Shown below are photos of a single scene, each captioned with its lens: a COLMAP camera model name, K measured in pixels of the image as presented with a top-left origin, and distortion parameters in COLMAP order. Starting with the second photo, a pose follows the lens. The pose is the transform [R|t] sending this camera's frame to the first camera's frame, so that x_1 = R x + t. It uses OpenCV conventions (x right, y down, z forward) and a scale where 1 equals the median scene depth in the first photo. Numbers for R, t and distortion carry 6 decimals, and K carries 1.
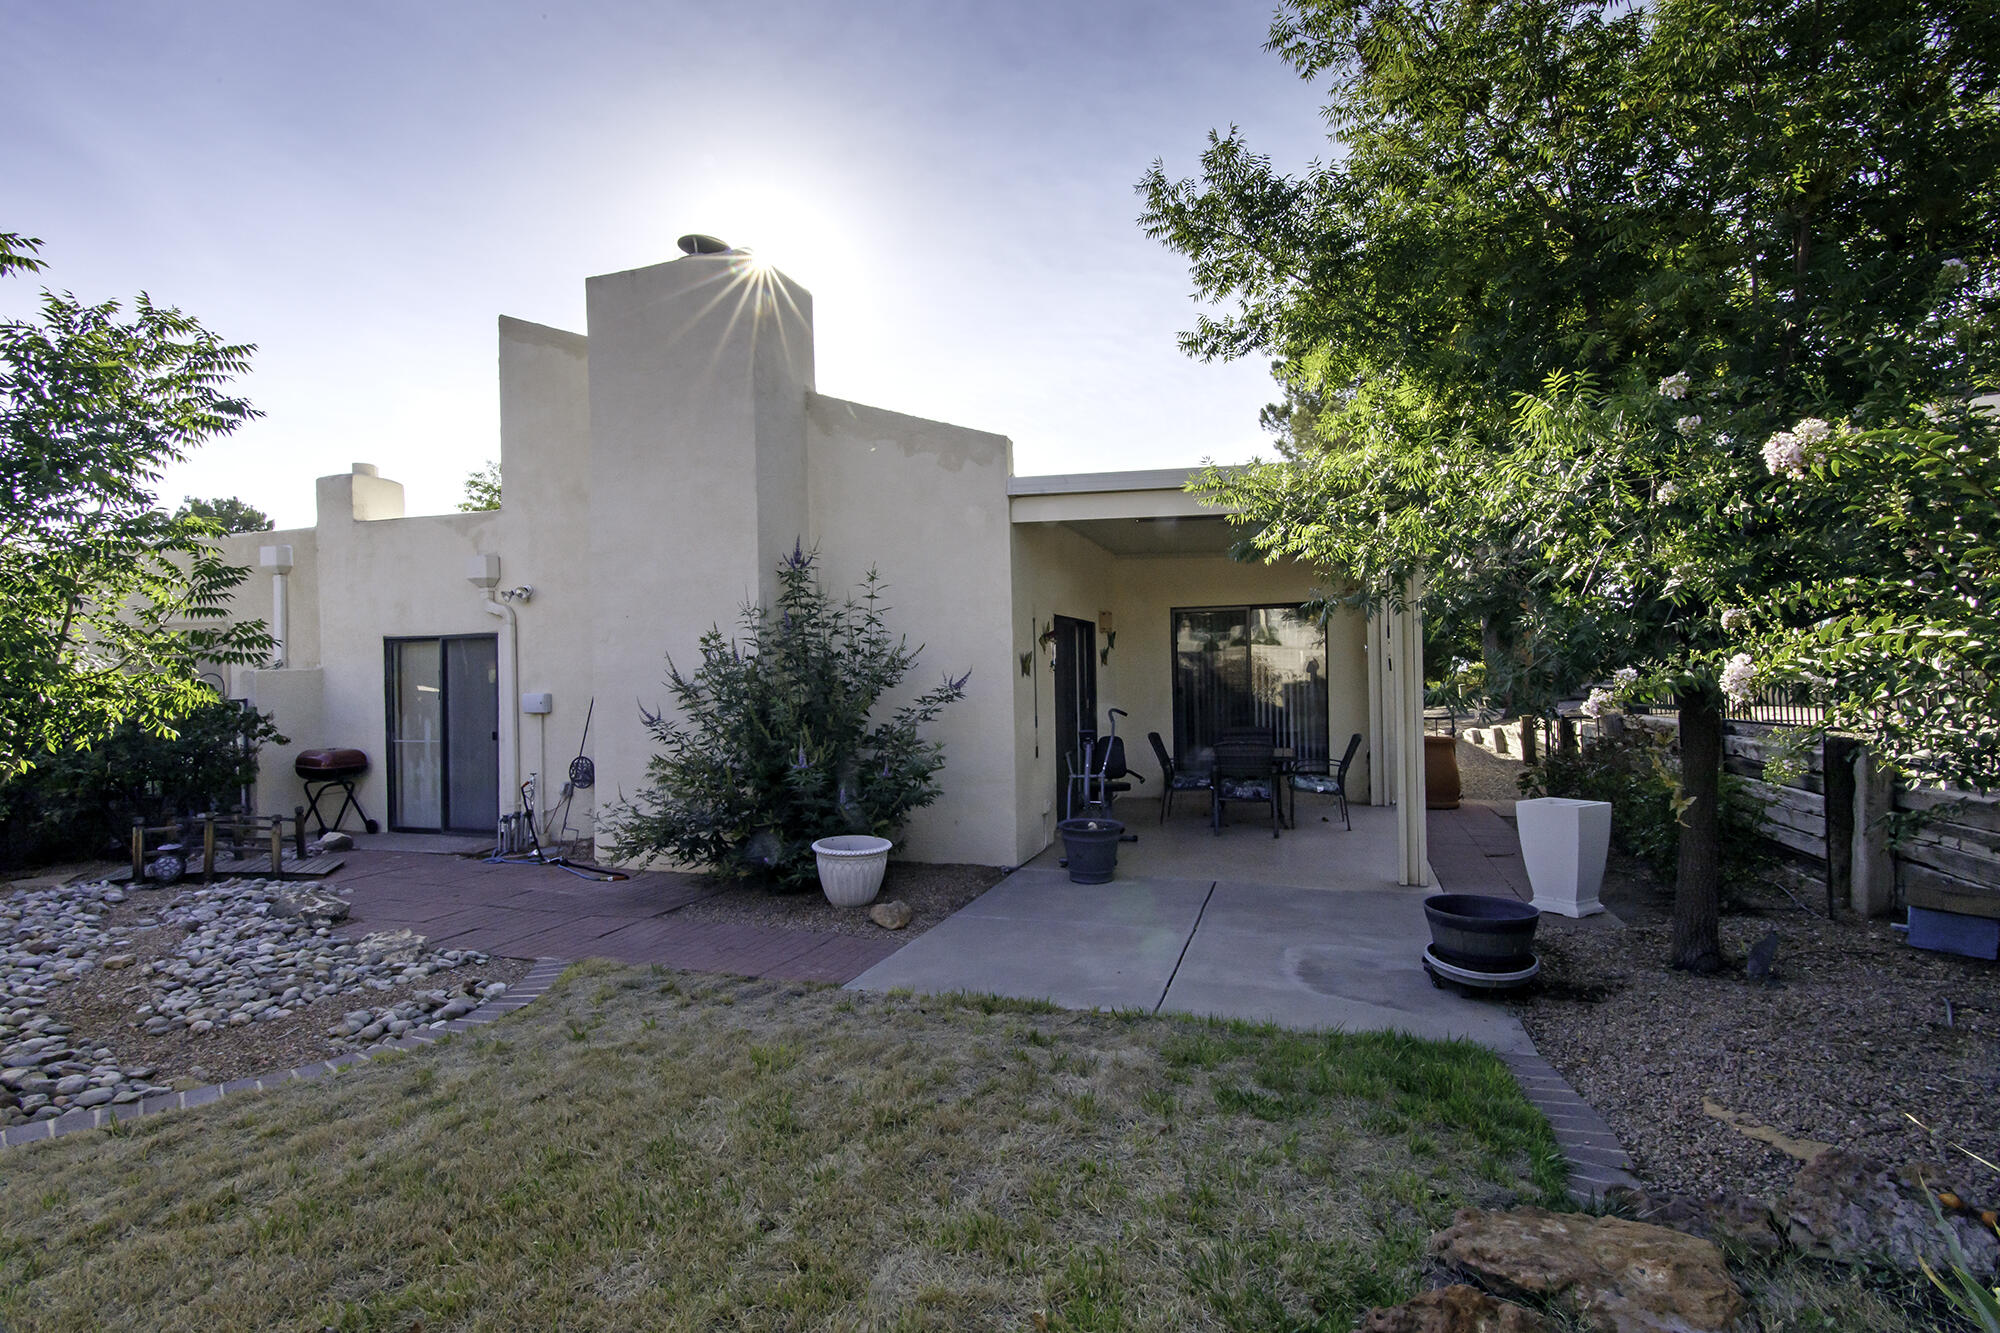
lens RADIAL K [[1018.3, 0, 999.4], [0, 1018.3, 671.9], [0, 0, 1]] dist [-0.004561, -0.000397]
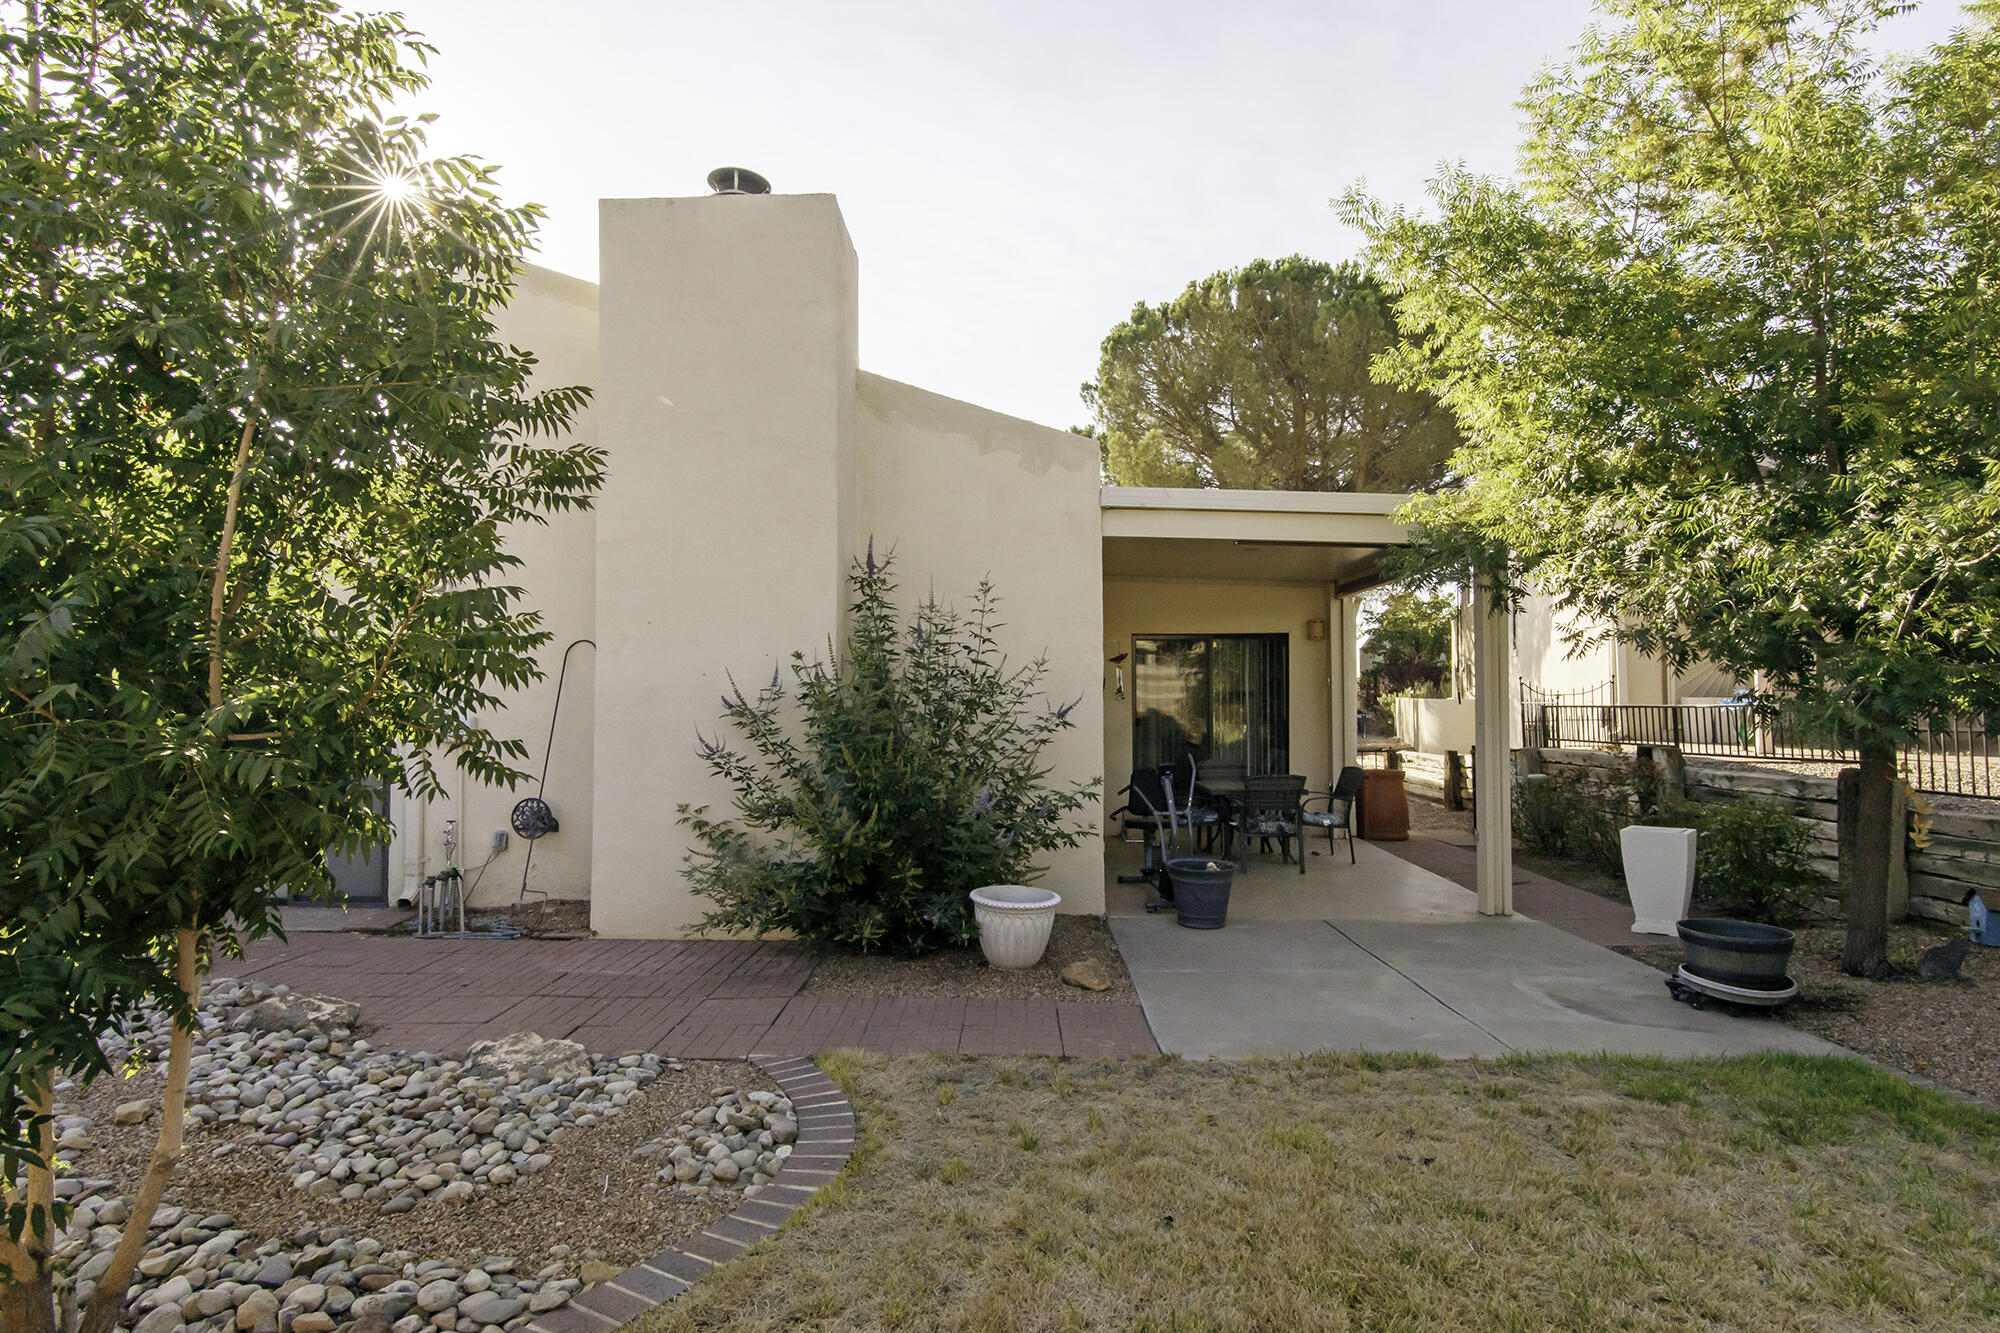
lens RADIAL K [[1107.4, 0, 999.8], [0, 1107.4, 665.6], [0, 0, 1]] dist [-0.007288, -0.000945]
pose [[0.950695, 0.025401, 0.309086, -0.404398], [-0.015757, 0.999309, -0.033659, 0.004967], [-0.309728, 0.027130, 0.950438, 0.091809]]
